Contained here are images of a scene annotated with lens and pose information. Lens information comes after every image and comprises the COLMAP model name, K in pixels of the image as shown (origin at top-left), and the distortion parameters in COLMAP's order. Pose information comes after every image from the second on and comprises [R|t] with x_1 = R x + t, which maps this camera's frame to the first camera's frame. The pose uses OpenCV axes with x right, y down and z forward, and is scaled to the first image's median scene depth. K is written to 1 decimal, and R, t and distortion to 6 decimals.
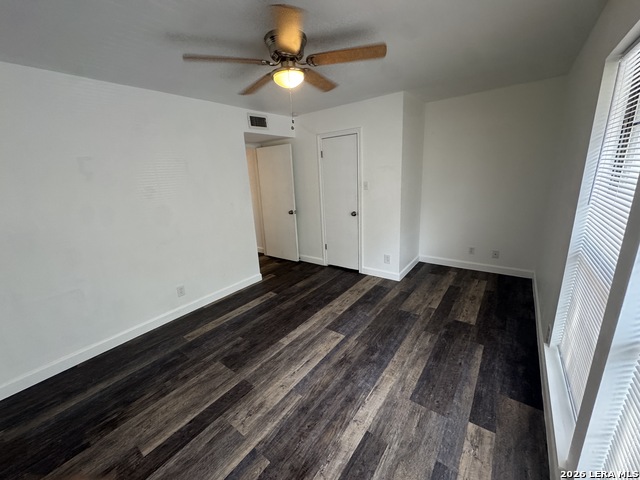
lens RADIAL K [[255.8, 0, 319.3], [0, 255.8, 238.8], [0, 0, 1]] dist [-0.002965, -0.000164]
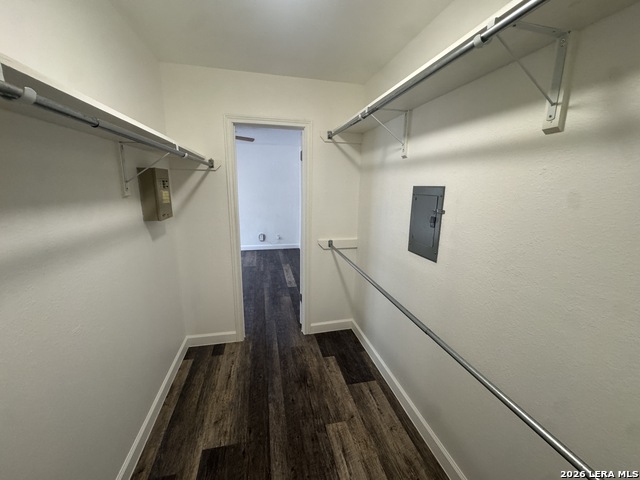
lens RADIAL K [[255.8, 0, 319.3], [0, 255.8, 238.8], [0, 0, 1]] dist [-0.002965, -0.000164]
pose [[-0.643659, 0.197577, -0.739369, 0.762318], [-0.172801, 0.903632, 0.391905, -0.627736], [0.745549, 0.380017, -0.547489, 2.283396]]
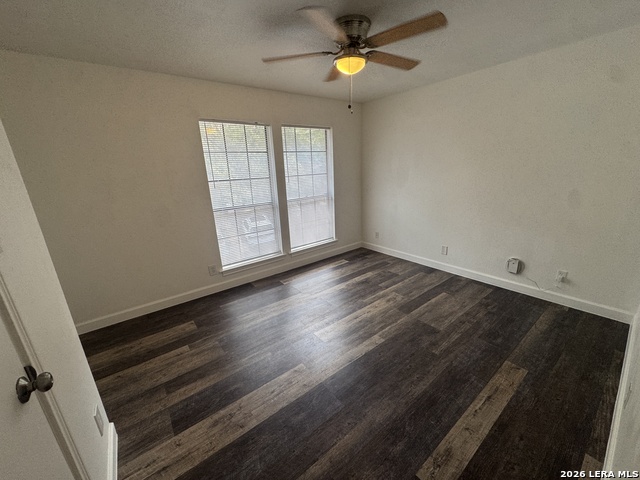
lens RADIAL K [[255.8, 0, 319.3], [0, 255.8, 238.8], [0, 0, 1]] dist [-0.002965, -0.000164]
pose [[-0.959077, 0.020303, 0.282415, -0.196270], [0.160695, 0.860257, 0.483874, -0.383014], [-0.233126, 0.509456, -0.828316, 1.609959]]
